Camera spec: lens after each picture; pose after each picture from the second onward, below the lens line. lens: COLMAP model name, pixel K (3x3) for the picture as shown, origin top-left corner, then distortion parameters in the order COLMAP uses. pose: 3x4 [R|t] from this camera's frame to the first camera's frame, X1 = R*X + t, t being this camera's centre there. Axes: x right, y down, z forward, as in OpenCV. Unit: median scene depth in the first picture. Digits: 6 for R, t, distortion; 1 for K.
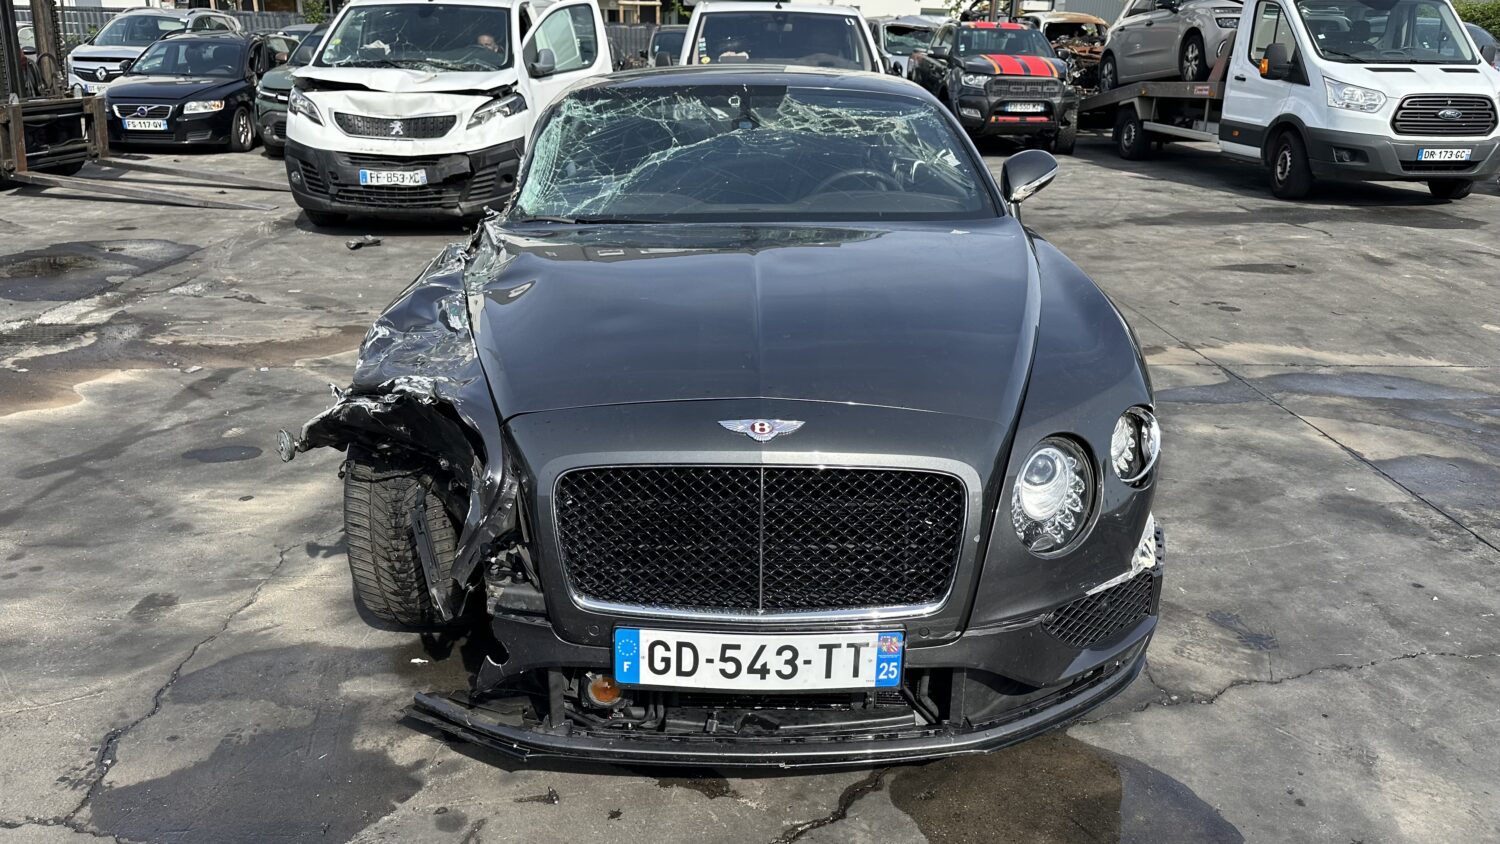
lens RADIAL K [[1045.3, 0, 750.0], [0, 1045.3, 422.0], [0, 0, 1]] dist [0.001150, -0.006544]
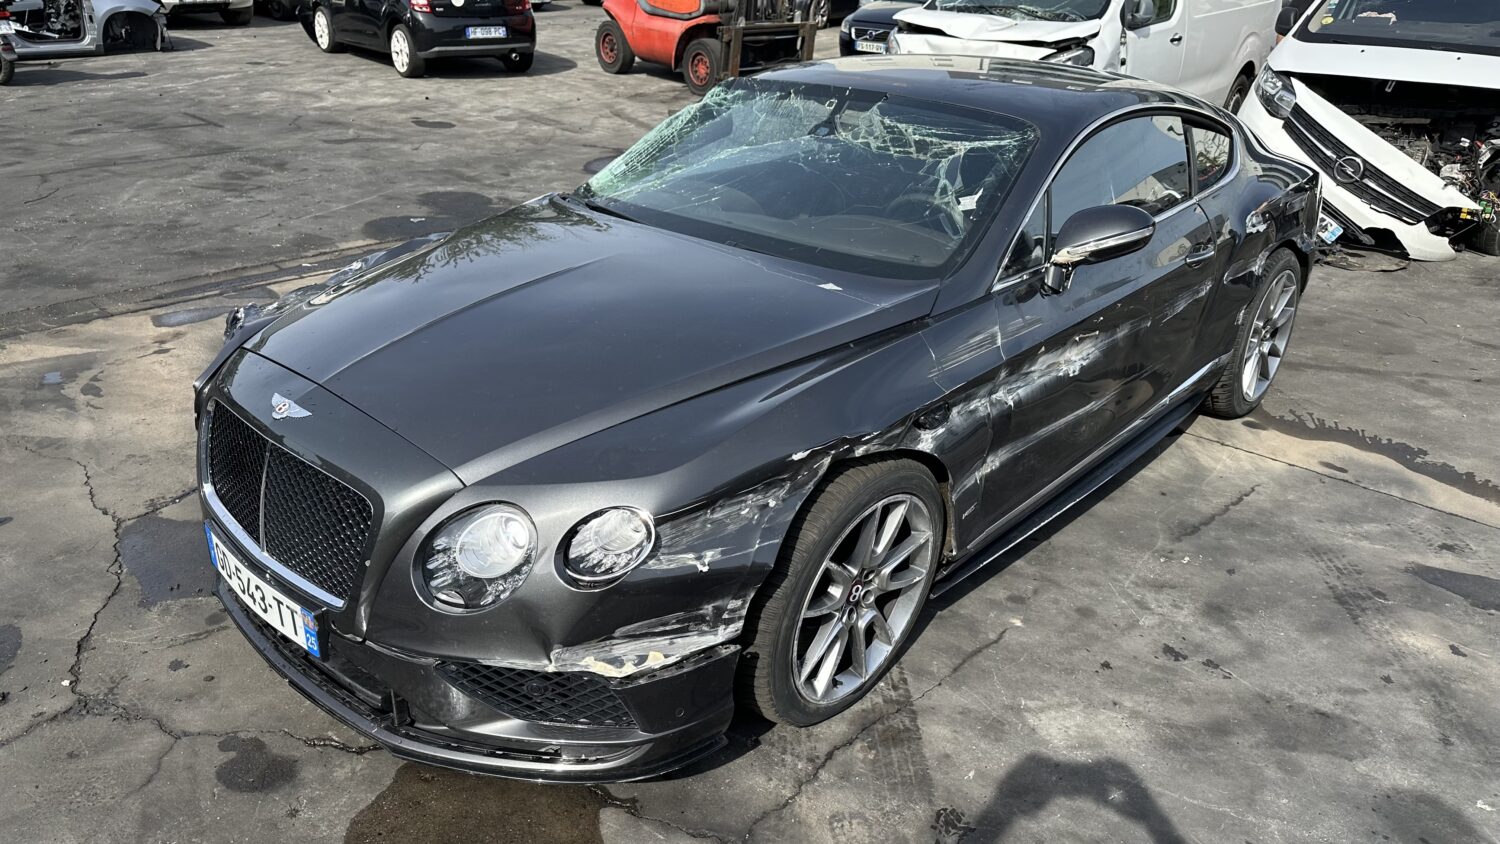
lens RADIAL K [[1032.2, 0, 750.0], [0, 1032.2, 422.0], [0, 0, 1]] dist [0.072700, -0.107618]
pose [[0.731498, 0.291671, -0.616310, 0.239129], [-0.249090, 0.955726, 0.156656, -0.062021], [0.634716, 0.038923, 0.771765, 0.086722]]
